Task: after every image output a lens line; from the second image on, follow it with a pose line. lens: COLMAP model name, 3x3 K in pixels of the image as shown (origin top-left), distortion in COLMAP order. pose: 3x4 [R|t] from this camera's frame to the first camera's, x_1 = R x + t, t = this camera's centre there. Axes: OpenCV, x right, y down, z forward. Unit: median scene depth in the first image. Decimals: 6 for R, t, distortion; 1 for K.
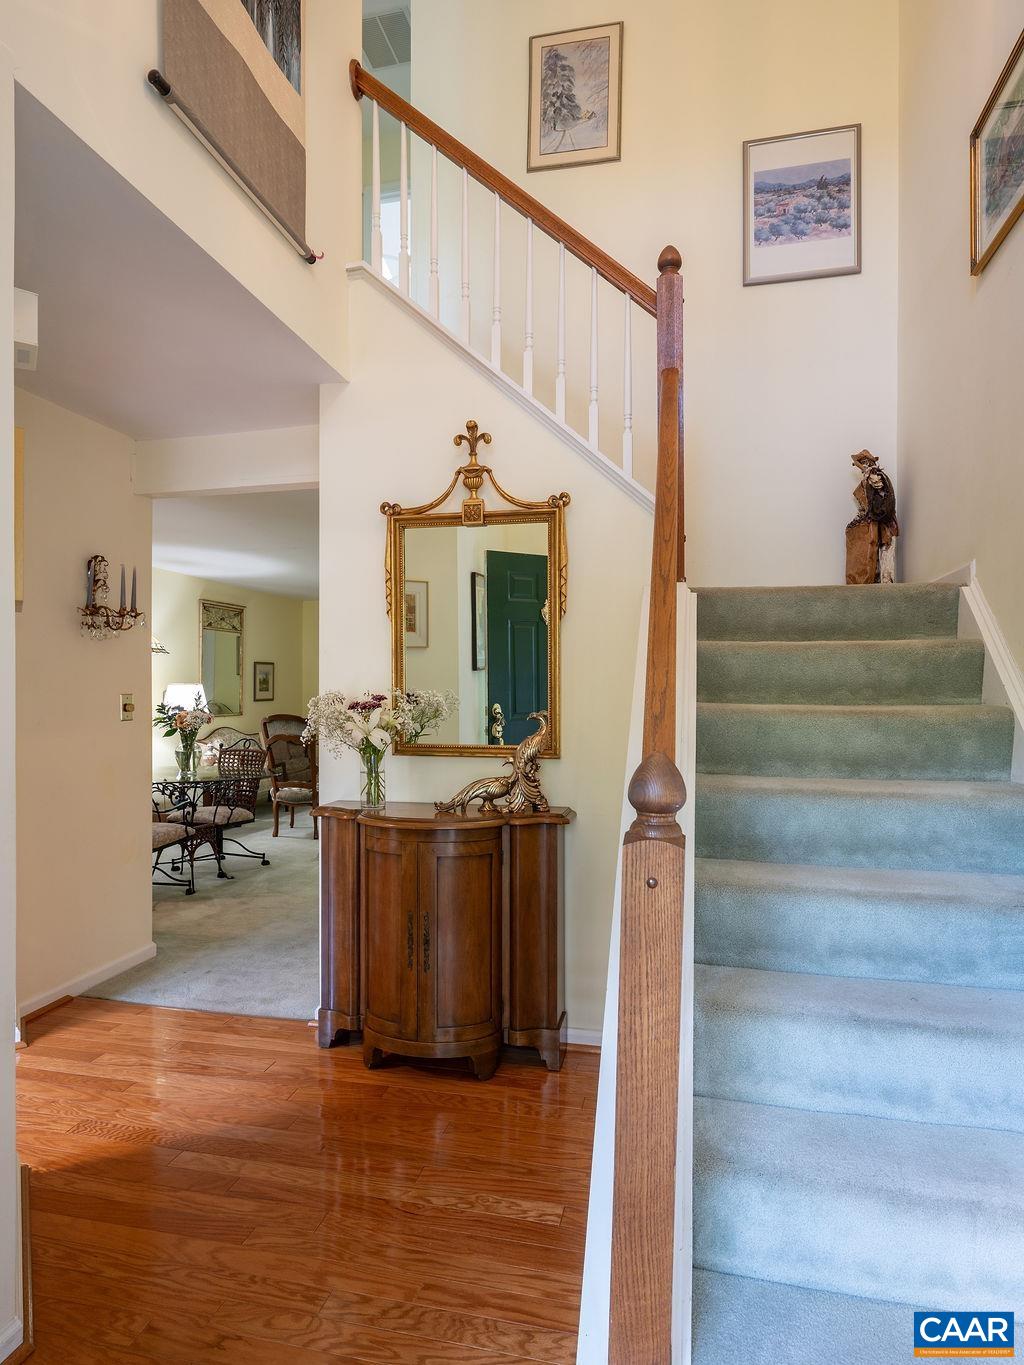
lens RADIAL K [[769.5, 0, 509.3], [0, 769.5, 684.2], [0, 0, 1]] dist [0.005460, -0.000682]
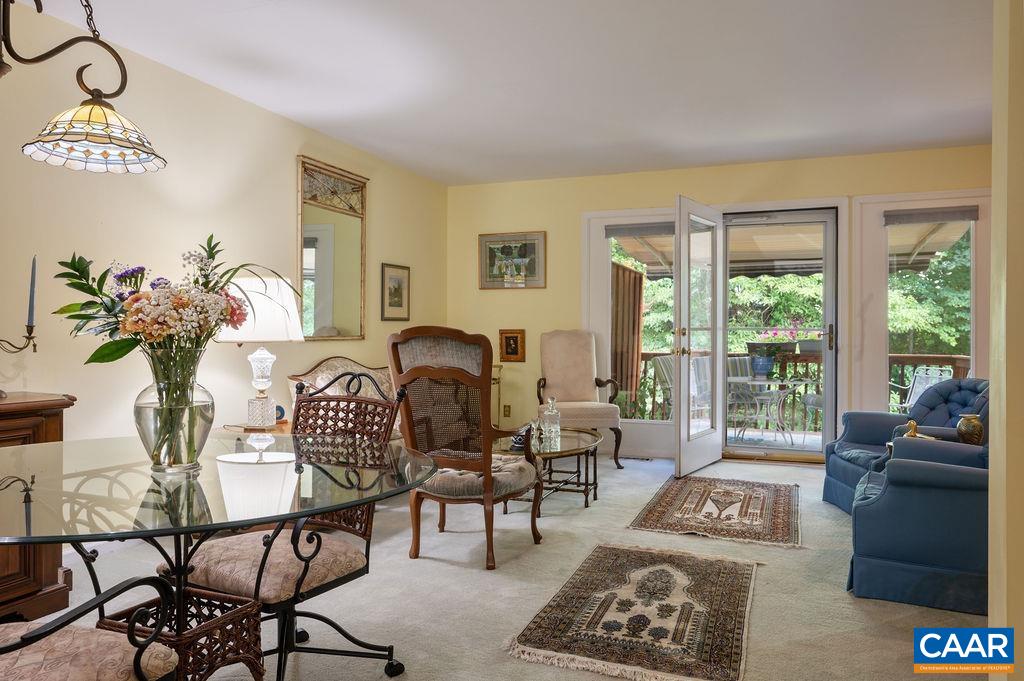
lens RADIAL K [[696.2, 0, 517.2], [0, 696.2, 339.7], [0, 0, 1]] dist [-0.000075, -0.000032]
pose [[0.990092, 0.001932, -0.140407, -0.155132], [0.000311, 0.999873, 0.015950, 0.036654], [0.140420, -0.015836, 0.989965, 0.499954]]
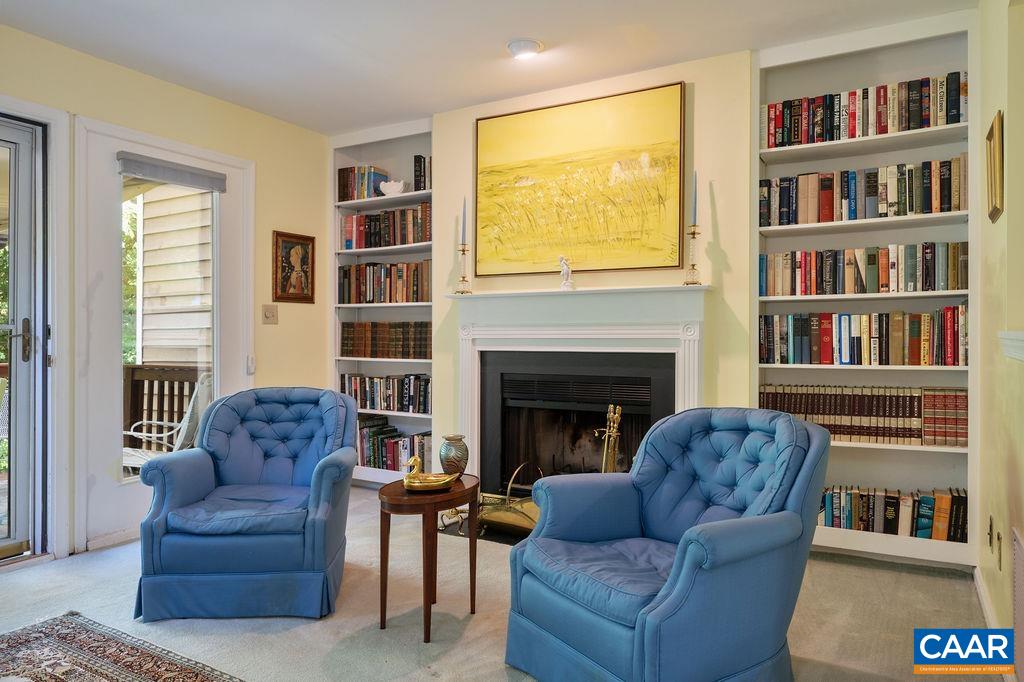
lens RADIAL K [[671.8, 0, 511.4], [0, 671.8, 337.3], [0, 0, 1]] dist [-0.007724, 0.001527]
pose [[0.302274, -0.005470, 0.953205, -0.243199], [-0.006106, 0.999952, 0.007675, 0.039493], [-0.953202, -0.008141, 0.302226, 0.863485]]
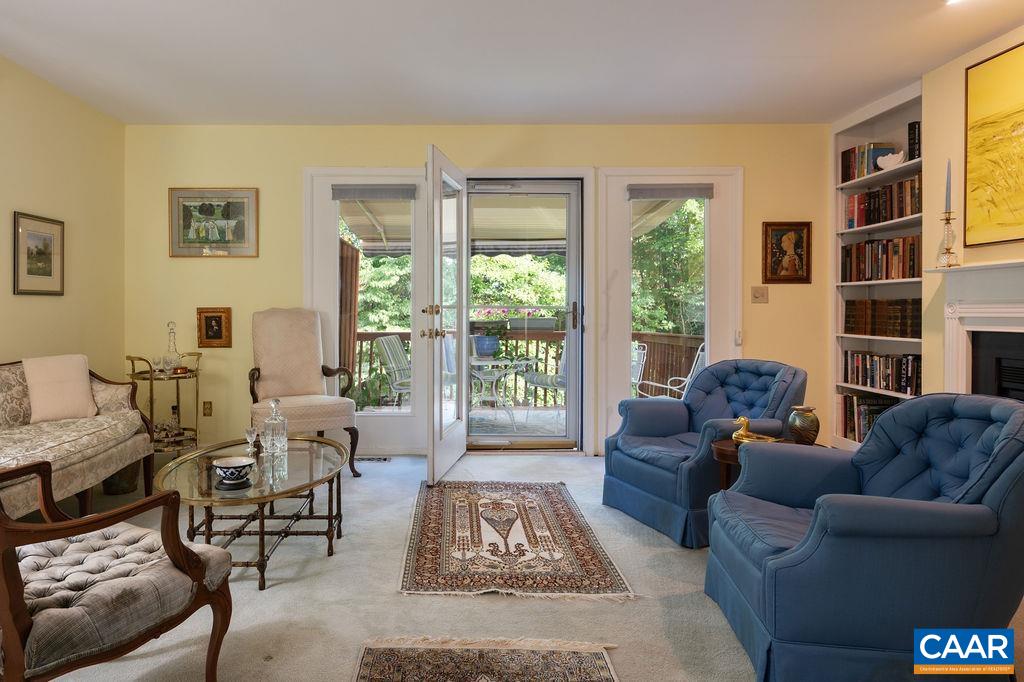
lens RADIAL K [[631.3, 0, 460.9], [0, 631.3, 312.6], [0, 0, 1]] dist [0.001533, 0.002135]
pose [[0.973756, -0.002064, 0.227583, -0.187086], [0.000473, 0.999975, 0.007046, 0.038549], [-0.227592, -0.006753, 0.973733, 0.688130]]
